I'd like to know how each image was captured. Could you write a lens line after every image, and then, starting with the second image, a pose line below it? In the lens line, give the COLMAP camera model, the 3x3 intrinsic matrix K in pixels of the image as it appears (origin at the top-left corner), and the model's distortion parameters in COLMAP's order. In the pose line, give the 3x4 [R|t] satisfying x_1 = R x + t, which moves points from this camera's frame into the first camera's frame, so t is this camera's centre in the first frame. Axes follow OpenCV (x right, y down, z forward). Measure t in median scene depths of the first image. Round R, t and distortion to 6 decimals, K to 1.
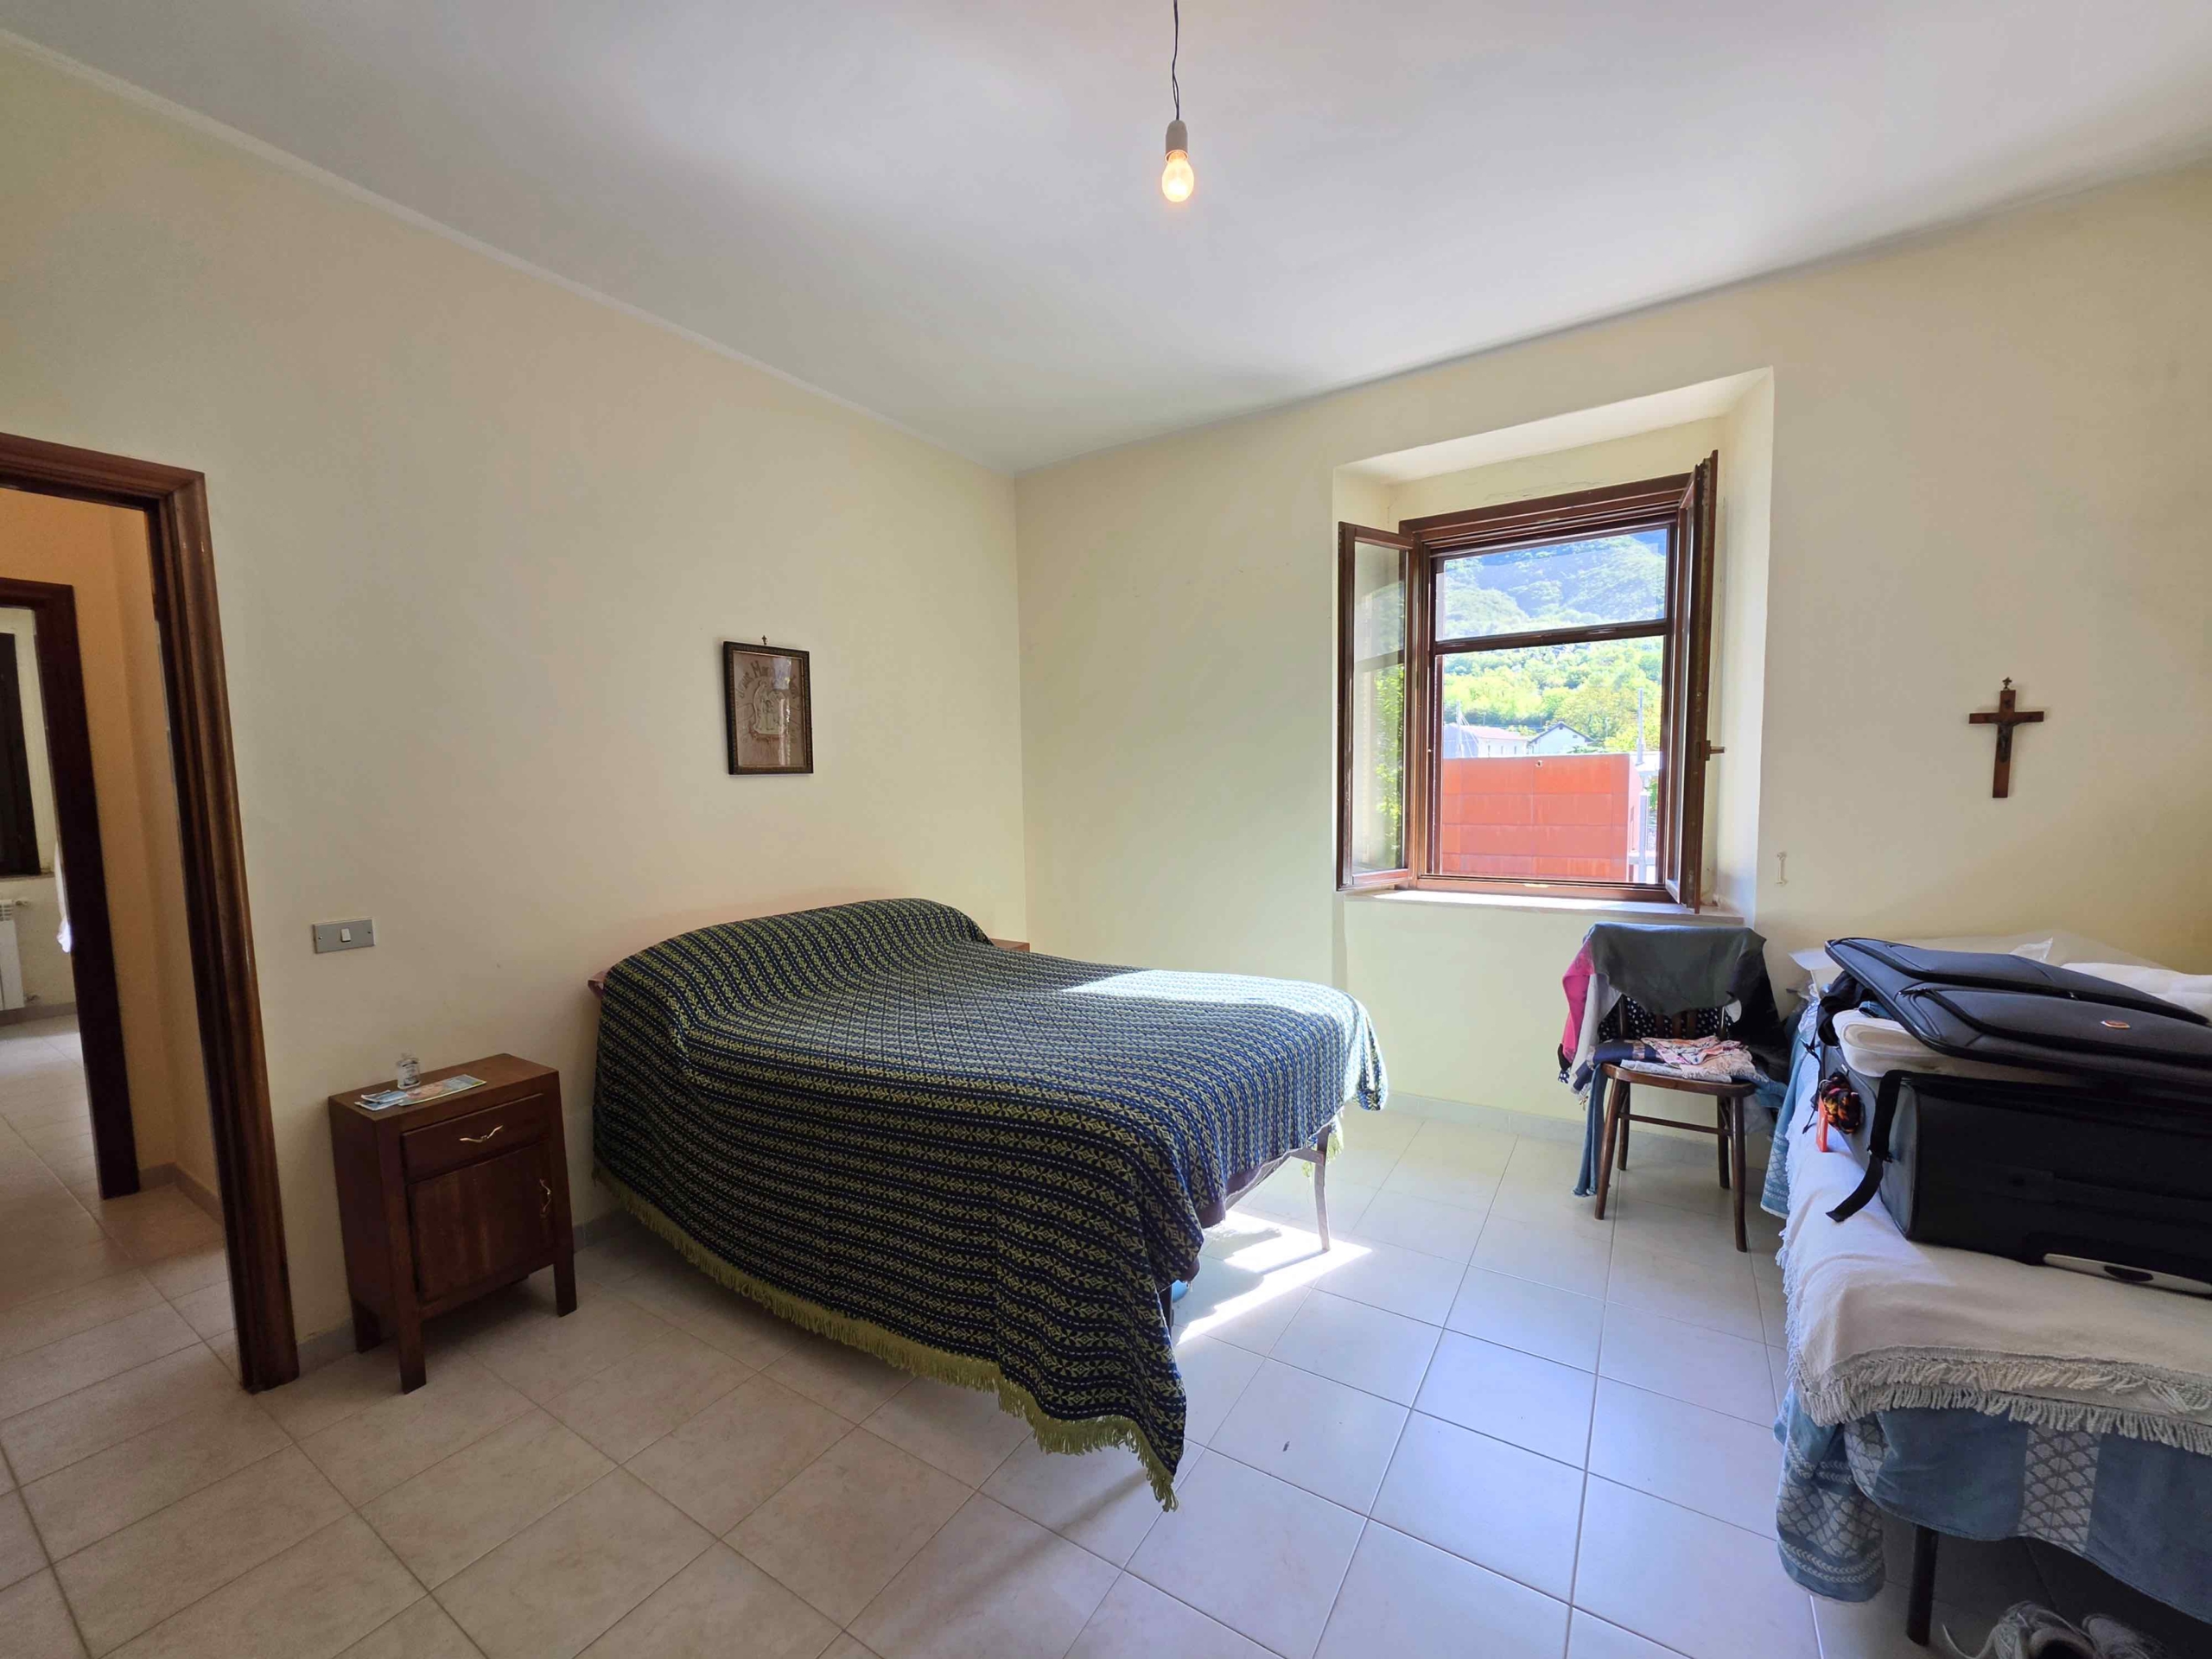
lens RADIAL K [[879.0, 0, 1094.5], [0, 879.0, 846.2], [0, 0, 1]] dist [-0.004630, 0.000803]
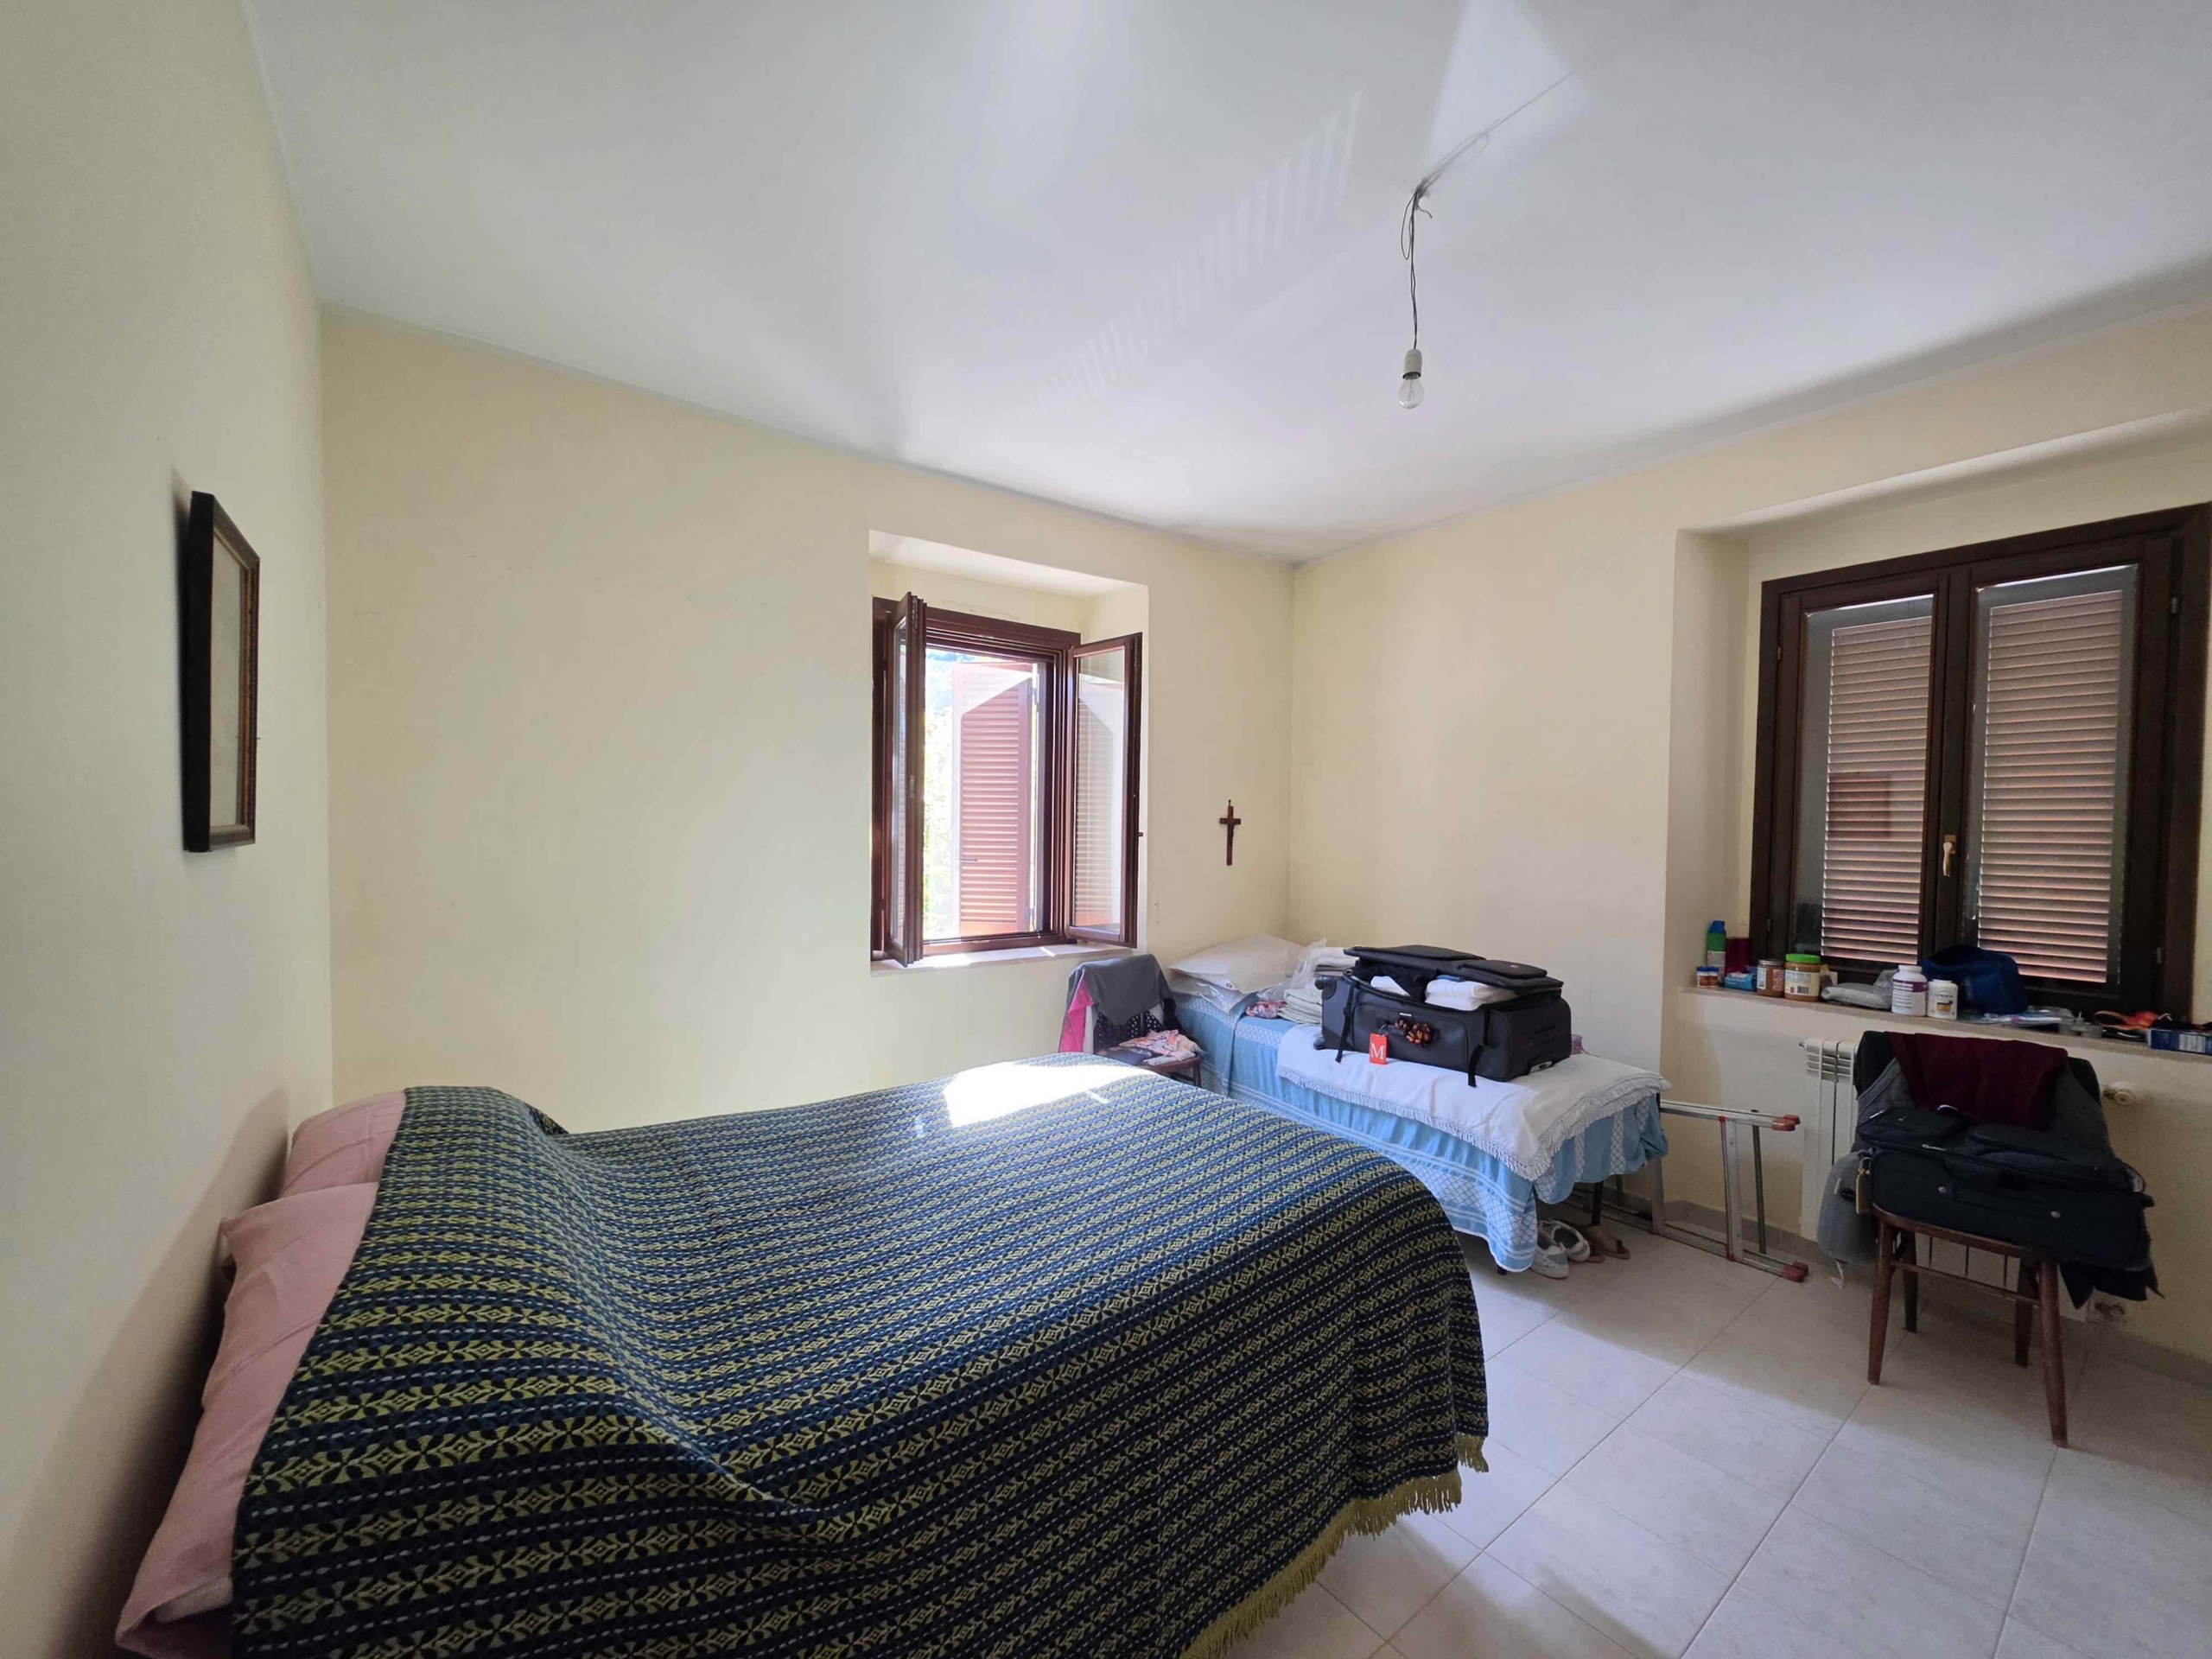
lens RADIAL K [[879.0, 0, 1094.5], [0, 879.0, 846.2], [0, 0, 1]] dist [-0.004630, 0.000803]
pose [[0.336597, 0.002717, 0.941645, -0.748417], [0.050931, 0.998480, -0.021086, -0.067838], [-0.940270, 0.055056, 0.335947, 0.624007]]
